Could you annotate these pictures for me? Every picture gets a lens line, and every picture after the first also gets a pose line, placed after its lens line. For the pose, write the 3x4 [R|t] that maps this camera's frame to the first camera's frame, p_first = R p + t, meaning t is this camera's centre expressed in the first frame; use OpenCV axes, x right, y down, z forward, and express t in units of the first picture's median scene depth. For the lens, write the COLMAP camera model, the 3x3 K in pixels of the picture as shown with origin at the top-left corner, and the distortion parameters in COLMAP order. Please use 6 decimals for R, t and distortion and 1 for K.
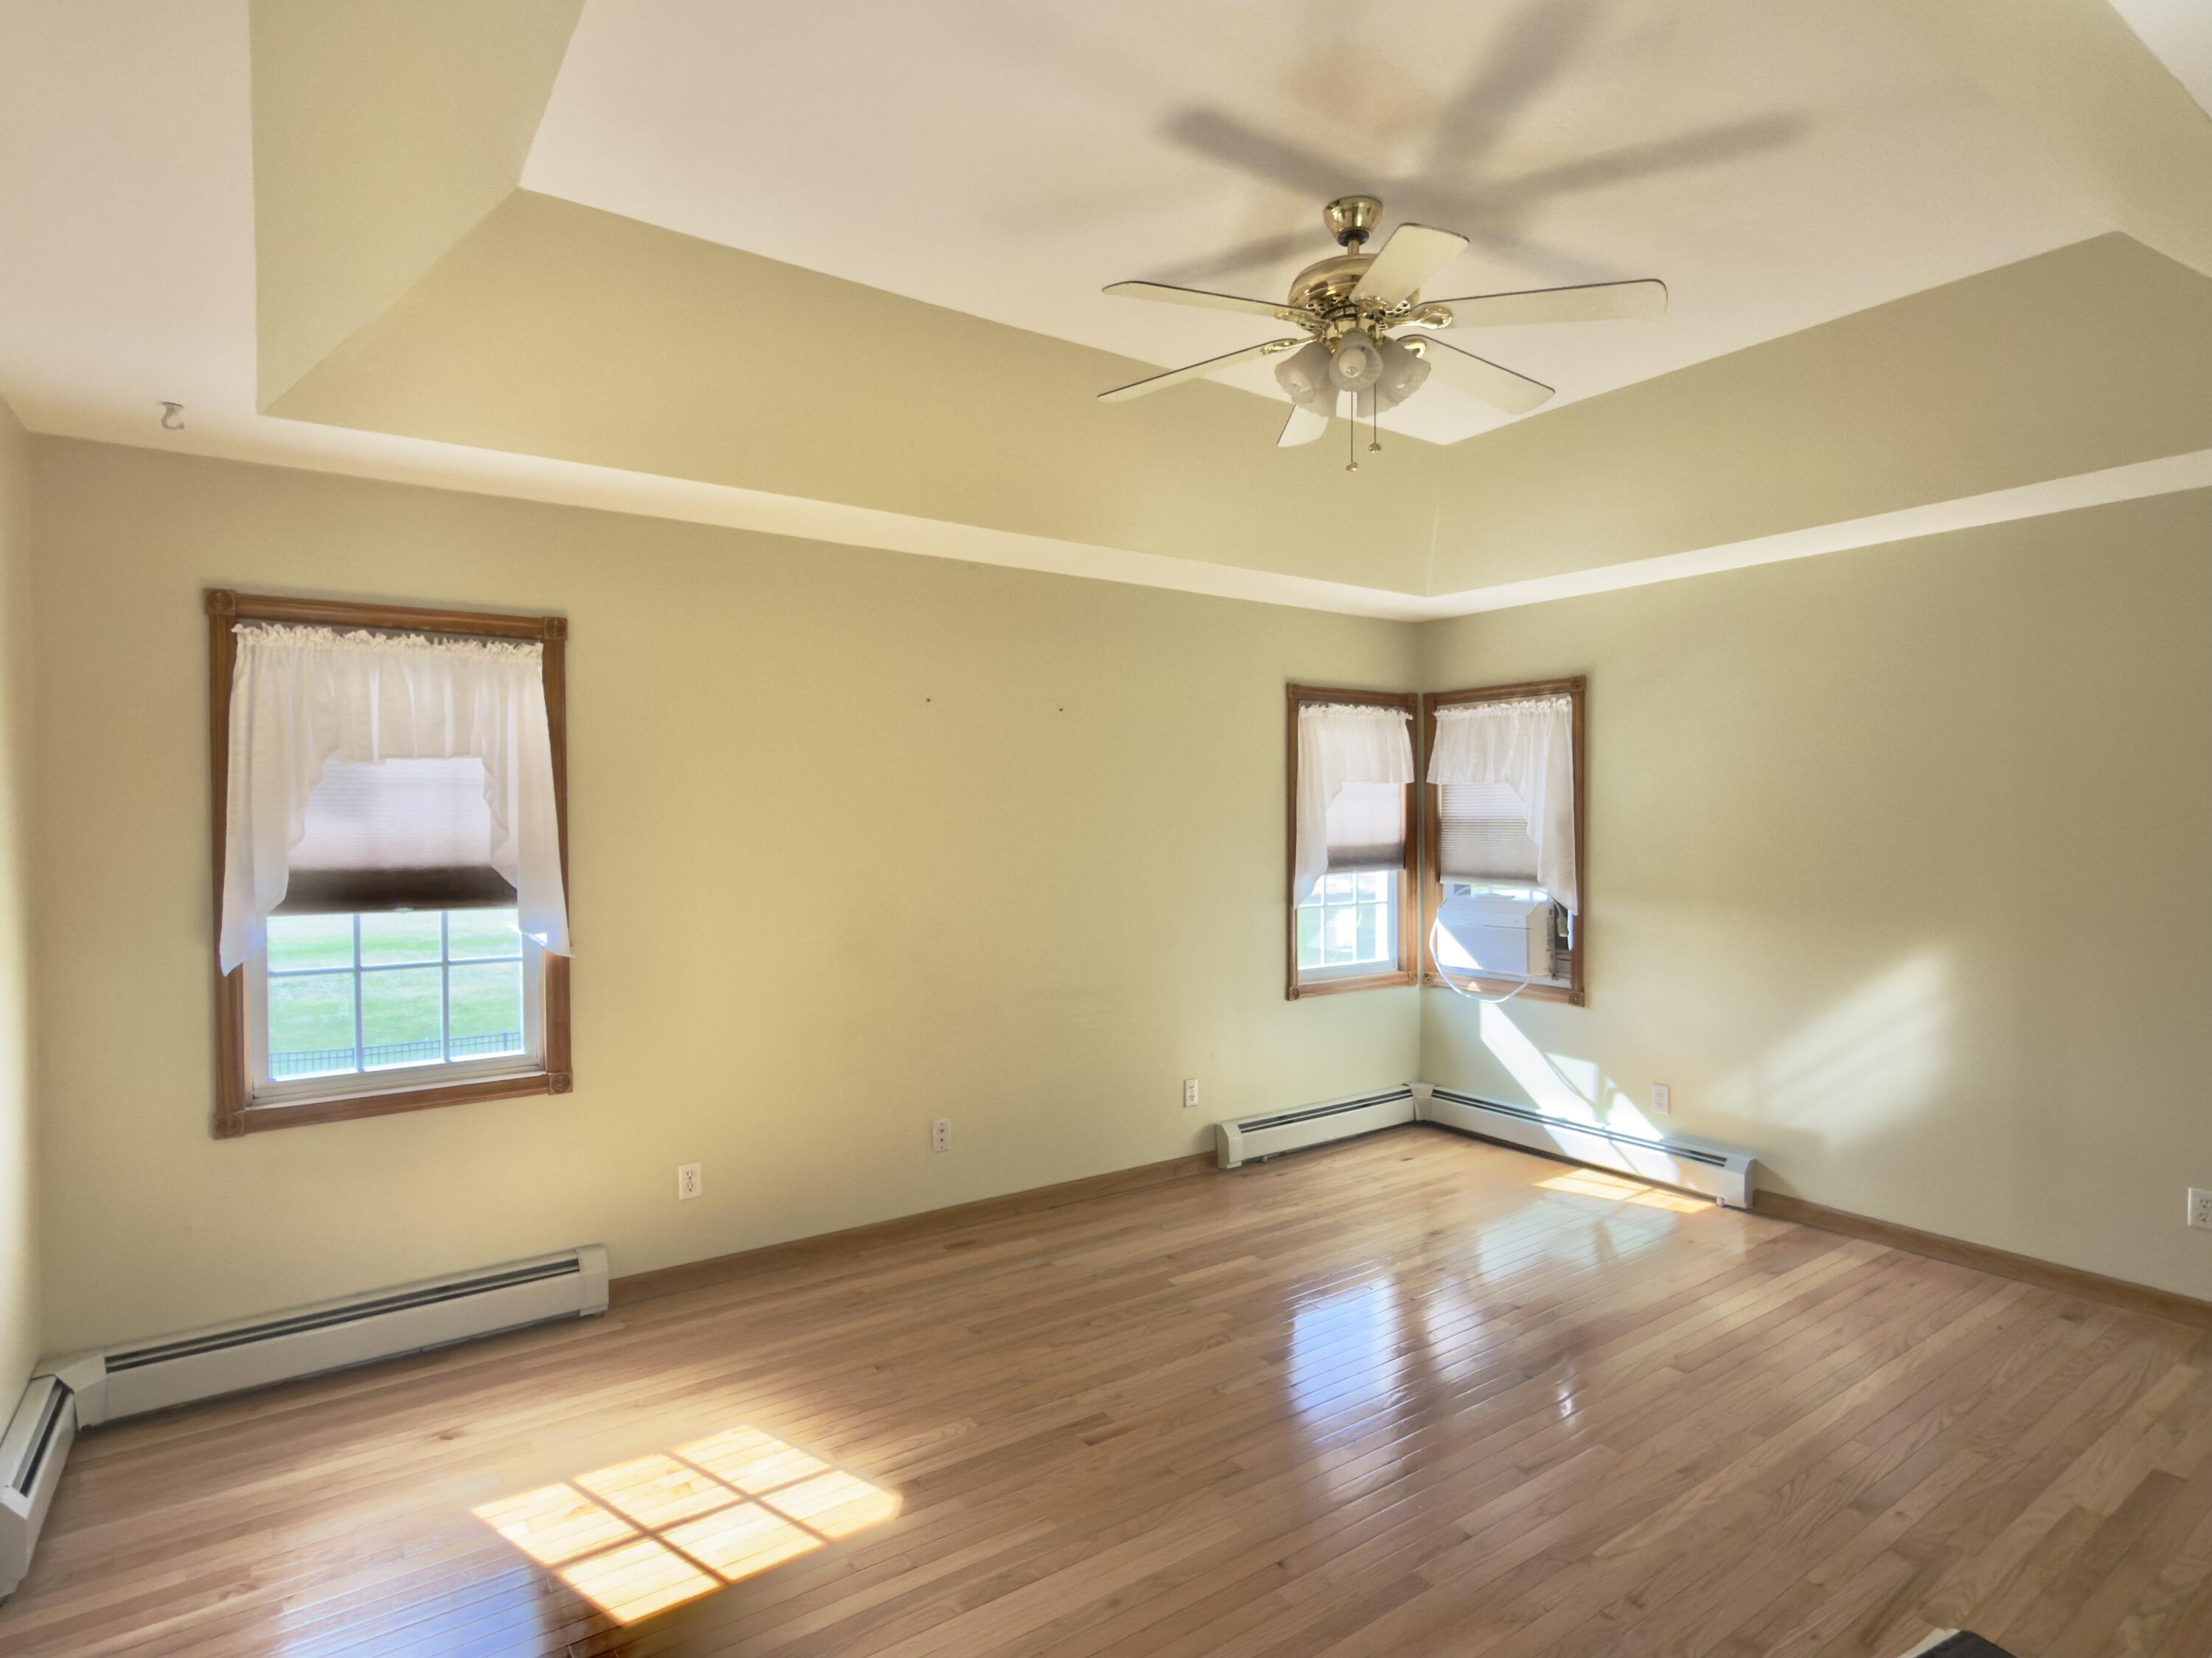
lens RADIAL K [[1161.7, 0, 1107.6], [0, 1161.7, 829.0], [0, 0, 1]] dist [-0.006043, -0.001154]
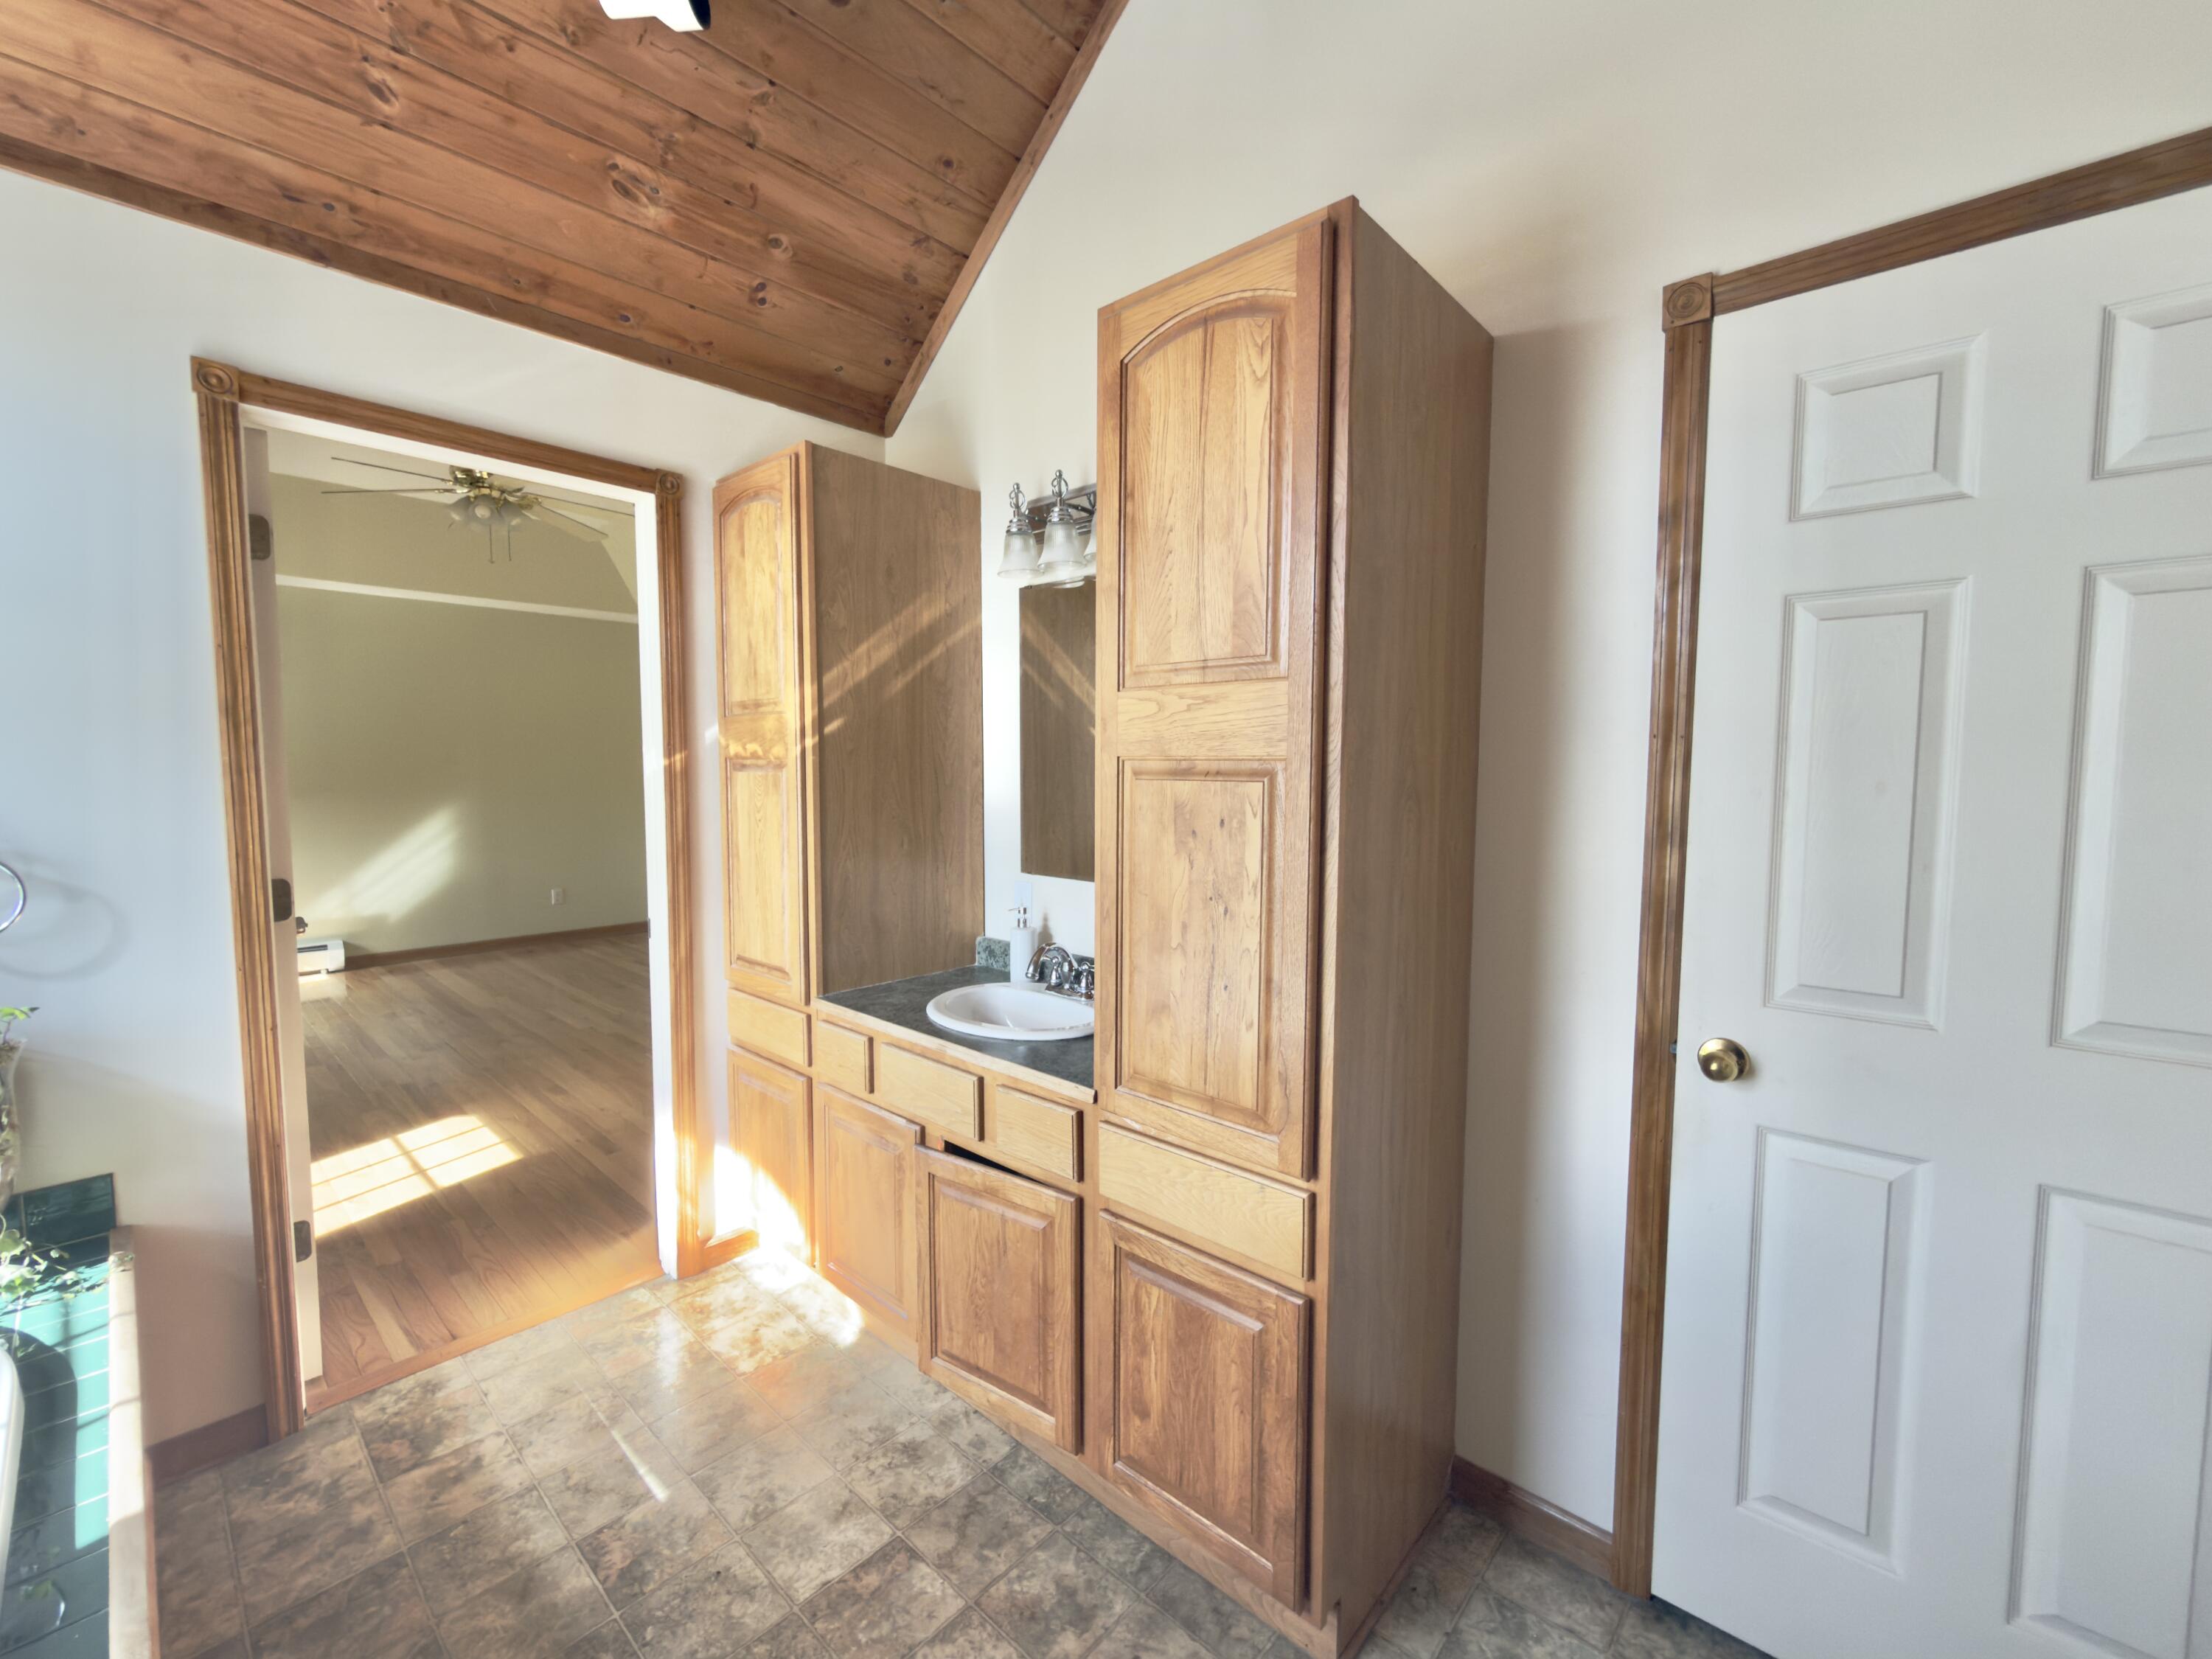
lens RADIAL K [[912.0, 0, 1091.6], [0, 912.0, 823.3], [0, 0, 1]] dist [0.000308, -0.000096]
pose [[-0.204298, -0.066940, 0.976617, -0.900785], [0.008137, 0.997509, 0.070074, 0.021322], [-0.978875, 0.022263, -0.203245, 0.162916]]
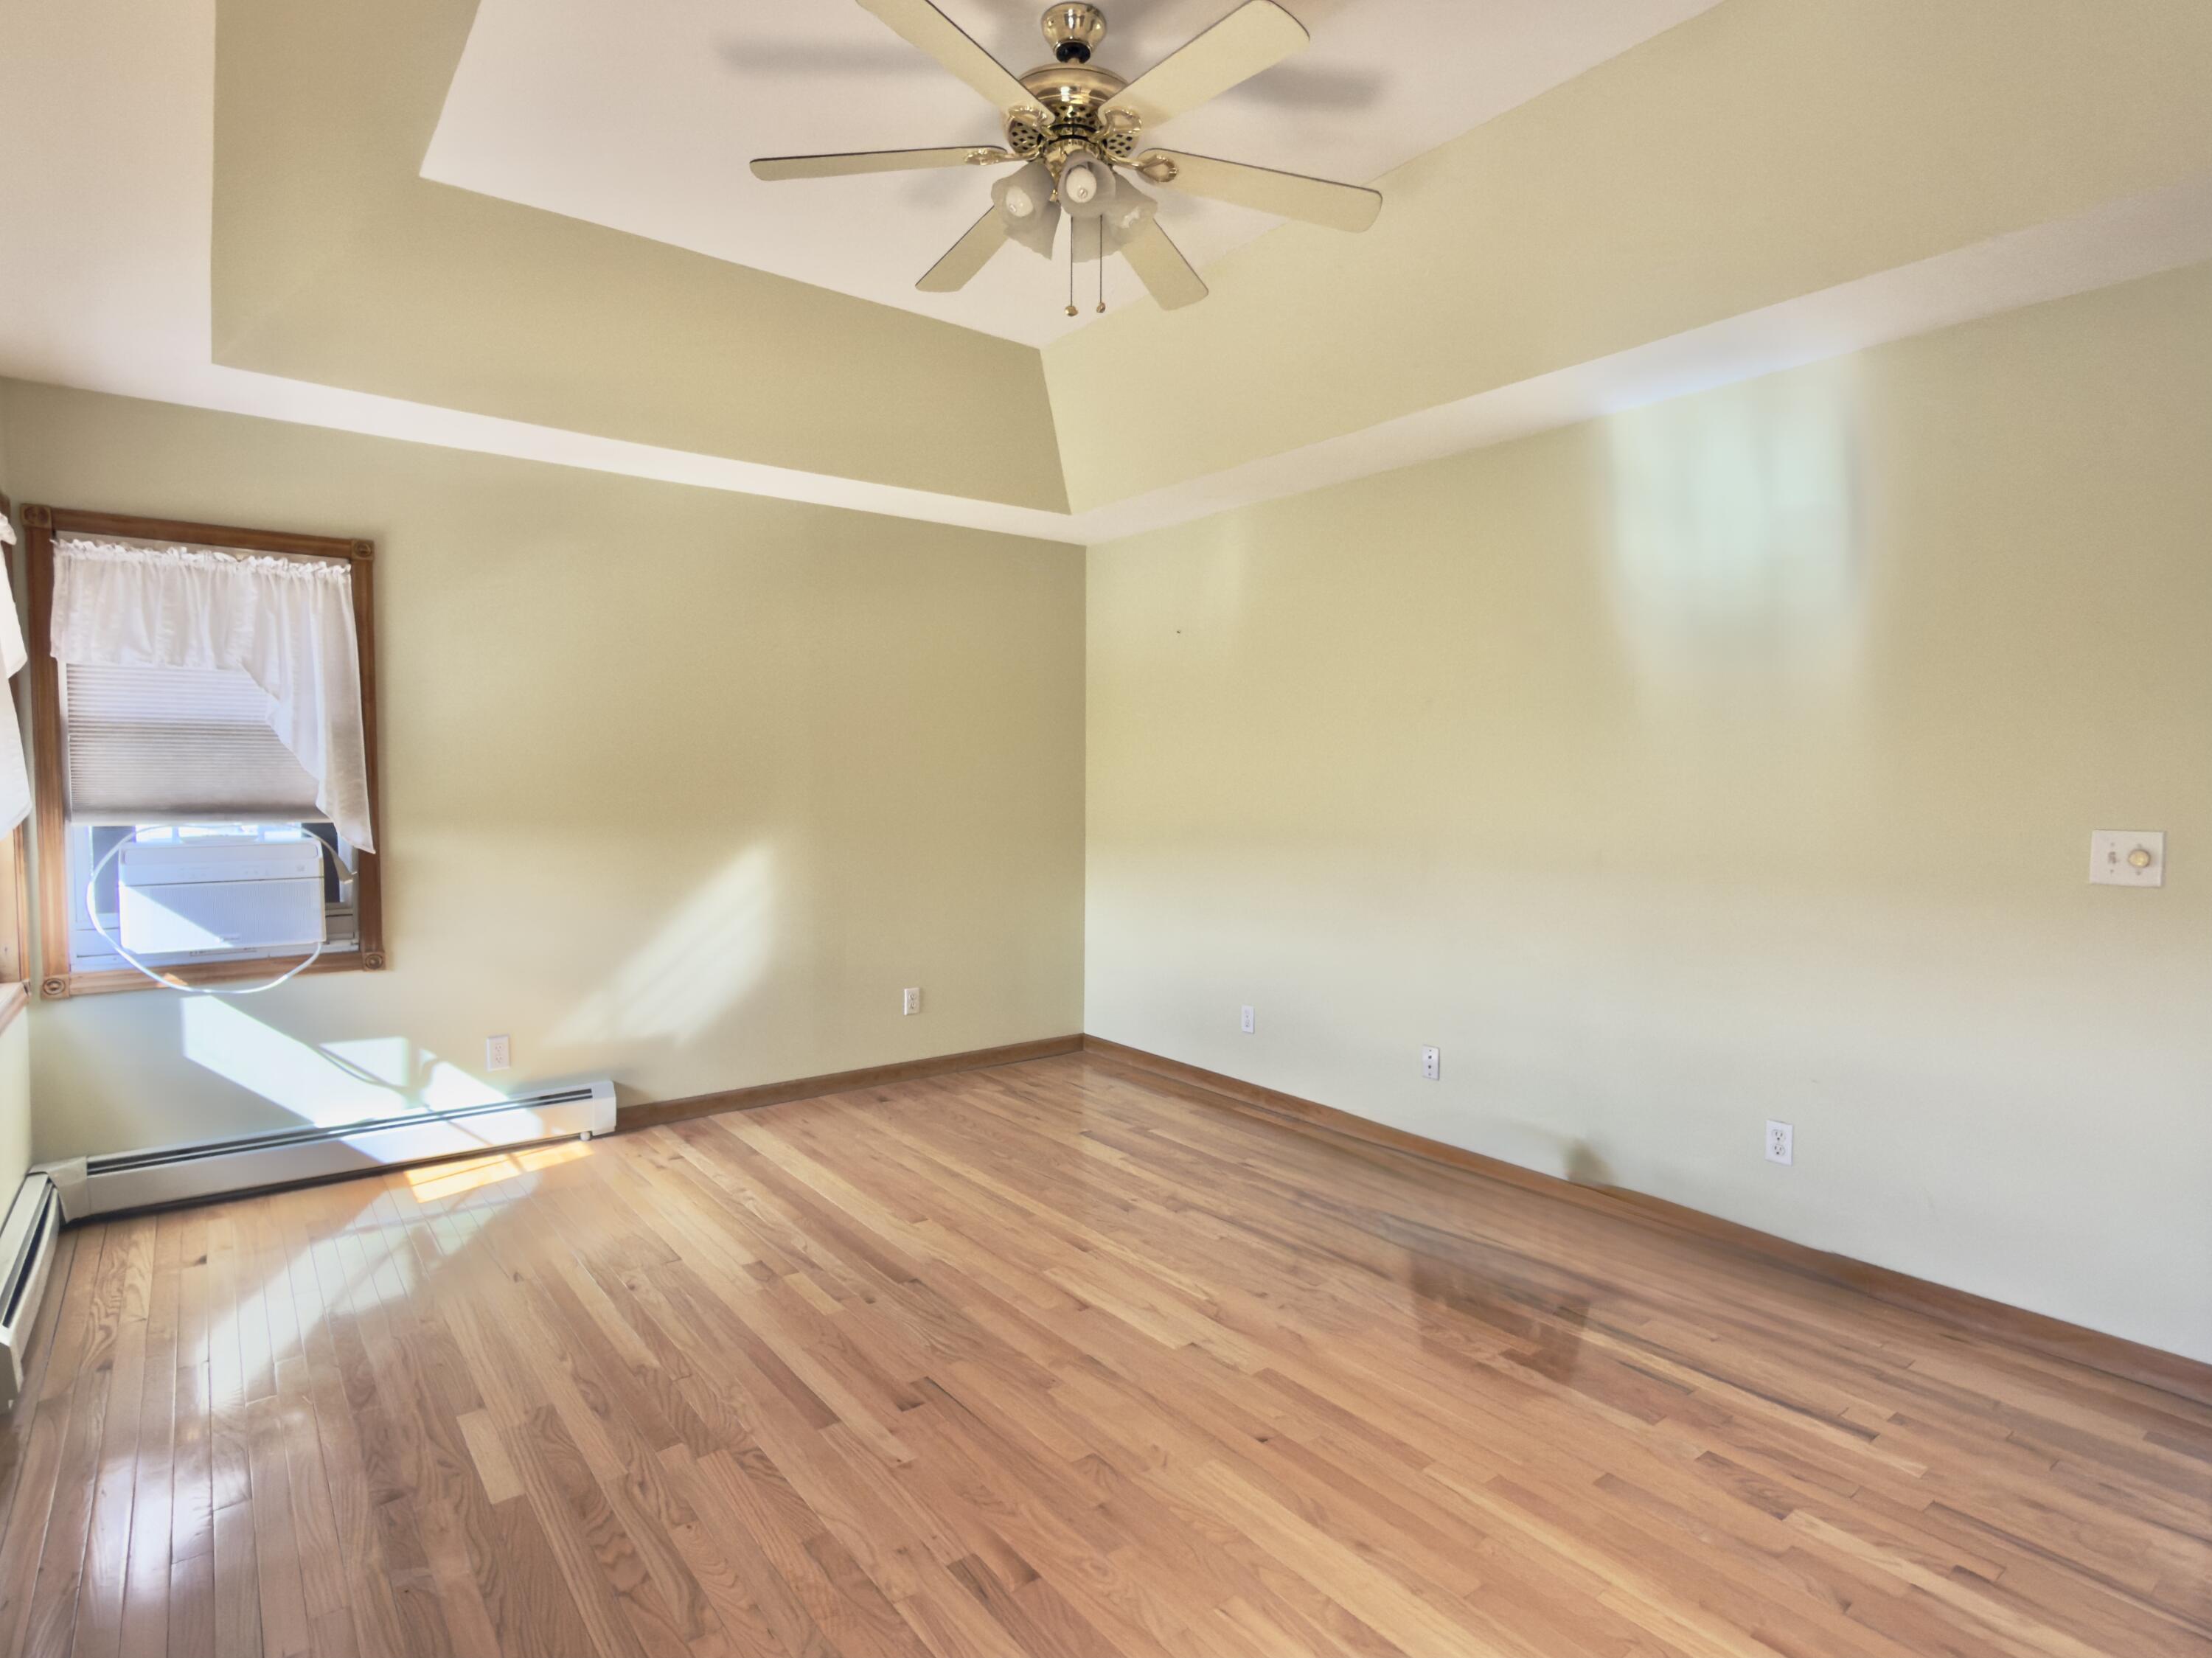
lens RADIAL K [[1161.7, 0, 1115.6], [0, 1161.7, 837.3], [0, 0, 1]] dist [-0.006043, -0.001154]
pose [[-0.040750, -0.050675, 0.997883, -0.394657], [0.005754, 0.998685, 0.050951, 0.028083], [-0.999153, 0.007818, -0.040405, 0.556265]]
